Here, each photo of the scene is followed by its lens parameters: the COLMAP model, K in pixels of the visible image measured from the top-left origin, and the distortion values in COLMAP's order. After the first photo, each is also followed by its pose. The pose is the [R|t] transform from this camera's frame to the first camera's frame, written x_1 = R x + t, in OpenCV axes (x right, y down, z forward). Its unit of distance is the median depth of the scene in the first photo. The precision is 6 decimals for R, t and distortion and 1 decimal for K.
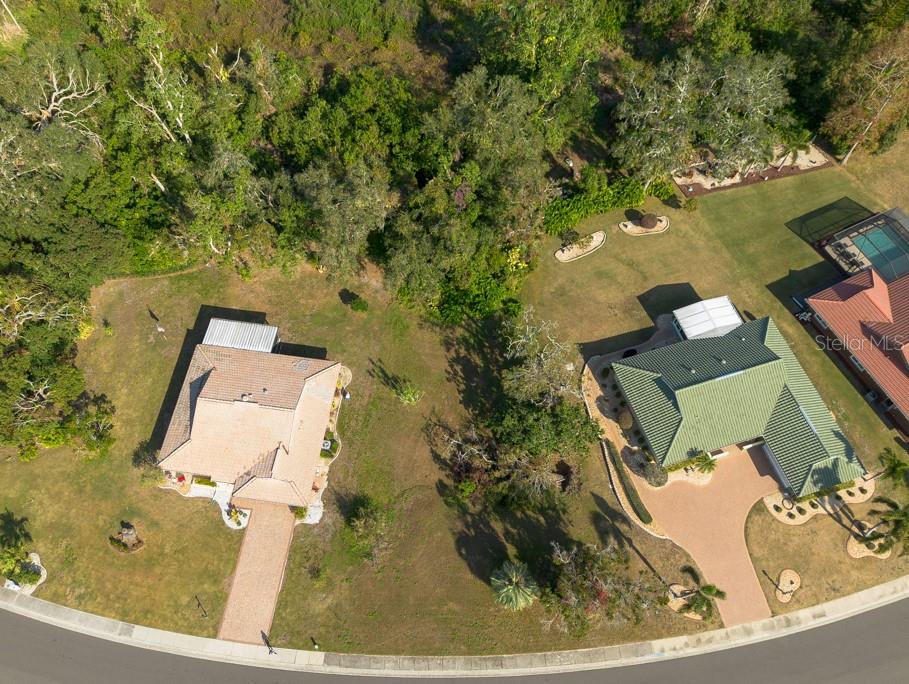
lens RADIAL K [[679.1, 0, 442.6], [0, 679.1, 366.2], [0, 0, 1]] dist [0.056113, -0.043151]
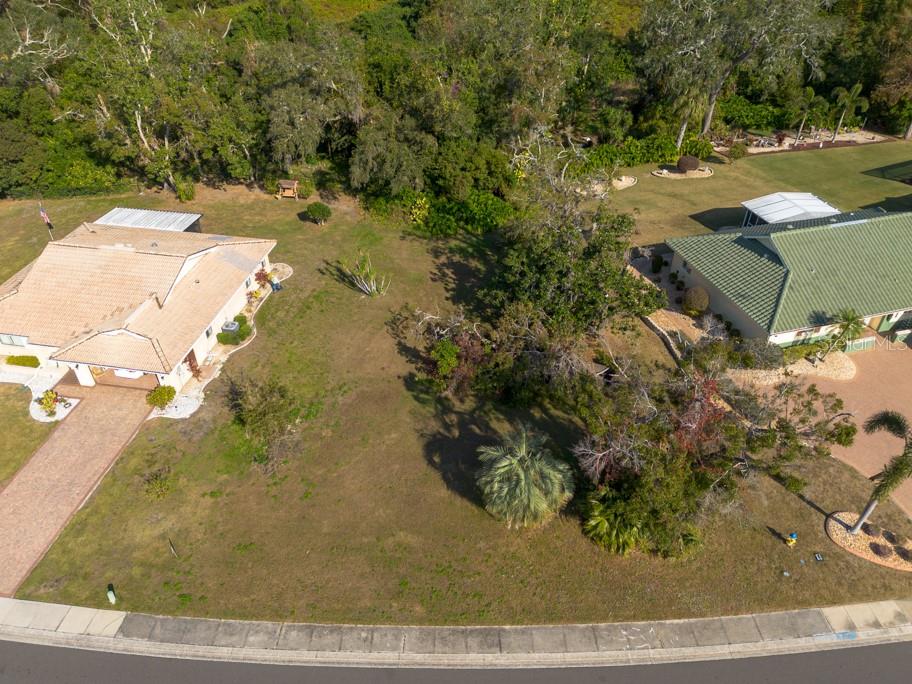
lens RADIAL K [[653.7, 0, 452.0], [0, 653.7, 340.4], [0, 0, 1]] dist [0.065777, -0.063463]
pose [[0.999312, 0.013500, -0.034545, 0.060988], [-0.027550, 0.893772, -0.447675, 0.413887], [0.024832, 0.448319, 0.893529, 0.470466]]
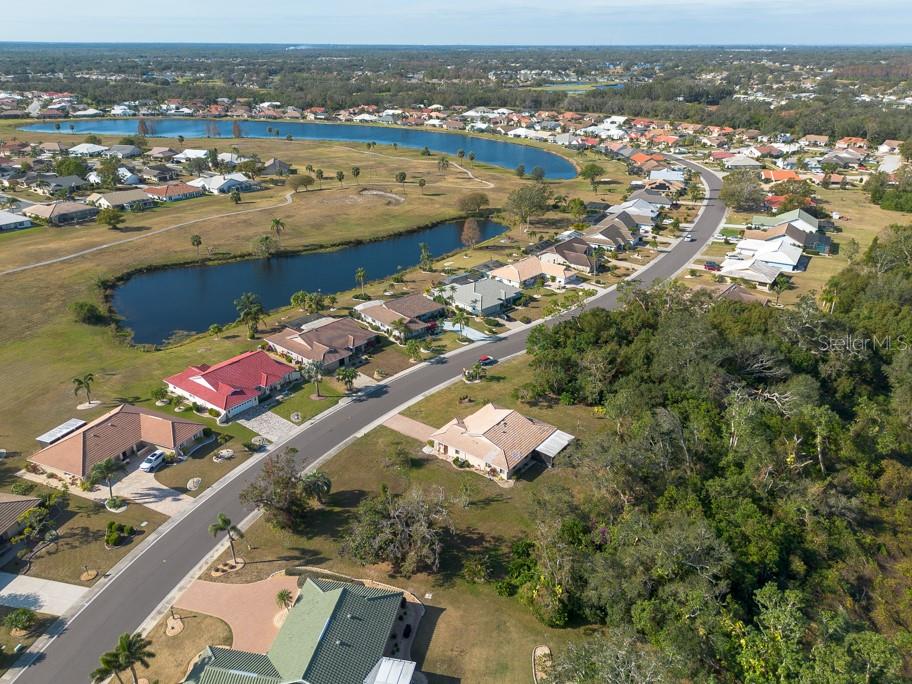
lens RADIAL K [[660.8, 0, 457.2], [0, 660.8, 347.0], [0, 0, 1]] dist [0.064719, -0.066074]
pose [[-0.483623, 0.359730, -0.797937, 0.983789], [-0.789597, 0.214069, 0.575075, -0.830568], [0.377685, 0.908168, 0.180513, 0.502459]]
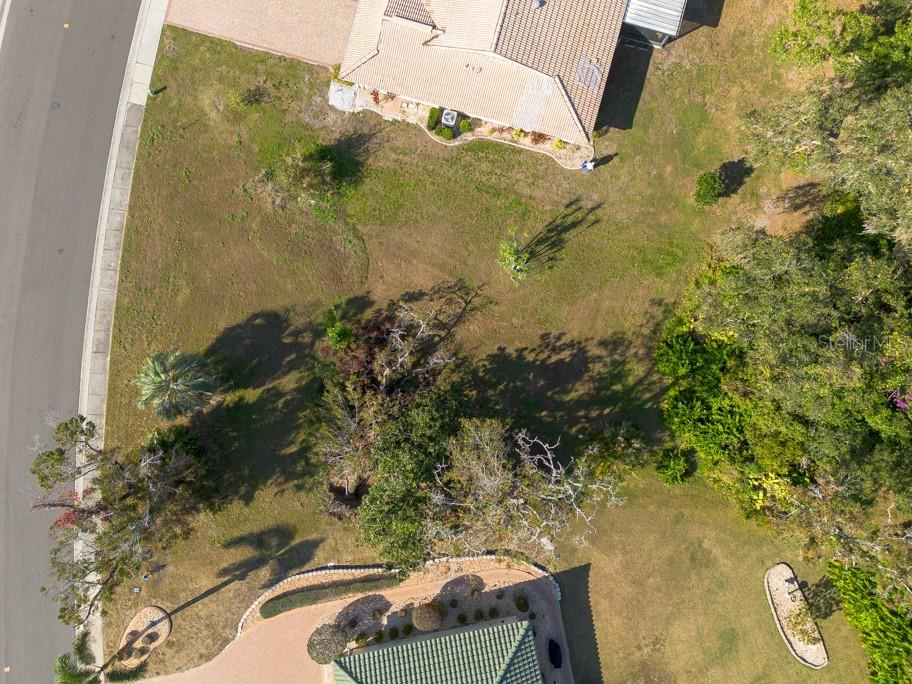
lens RADIAL K [[660.8, 0, 457.2], [0, 660.8, 347.0], [0, 0, 1]] dist [0.064719, -0.066074]
pose [[-0.120333, 0.992679, -0.010455, 0.039198], [-0.892690, -0.103593, 0.438603, -0.180268], [0.434308, 0.062111, 0.898620, 0.494592]]
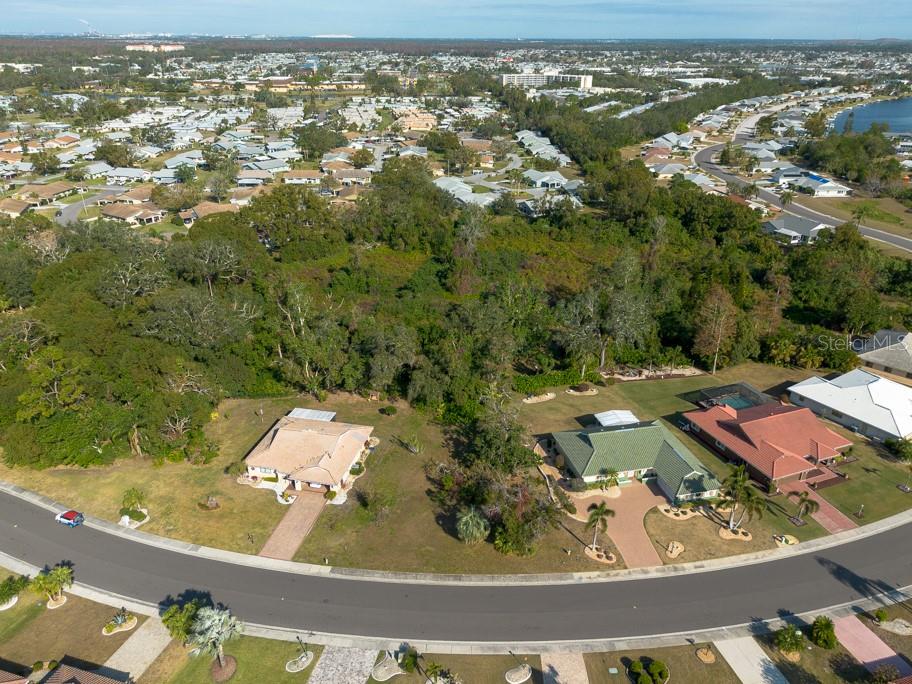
lens RADIAL K [[663.6, 0, 462.2], [0, 663.6, 328.9], [0, 0, 1]] dist [0.073753, -0.072443]
pose [[0.997610, 0.030651, -0.061931, 0.143301], [-0.063543, 0.759084, -0.647885, 0.835738], [0.027153, 0.650271, 0.759217, -0.290925]]
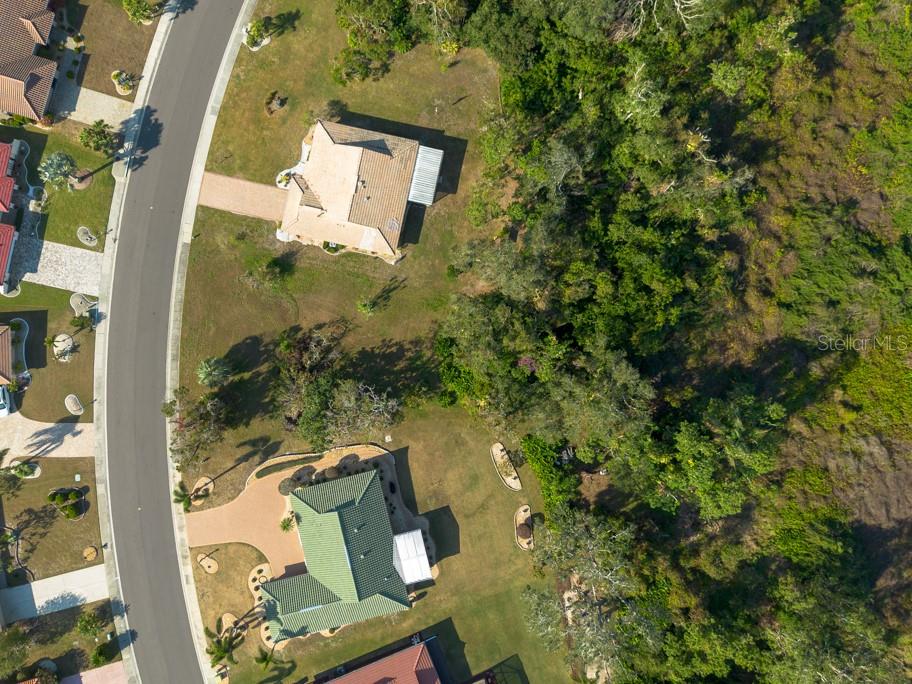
lens RADIAL K [[704.2, 0, 419.8], [0, 704.2, 327.7], [0, 0, 1]] dist [0.078189, -0.080122]
pose [[-0.072712, 0.997286, -0.011603, -0.005305], [-0.898078, -0.060410, 0.435668, -0.666953], [0.433785, 0.042098, 0.900033, -0.161141]]
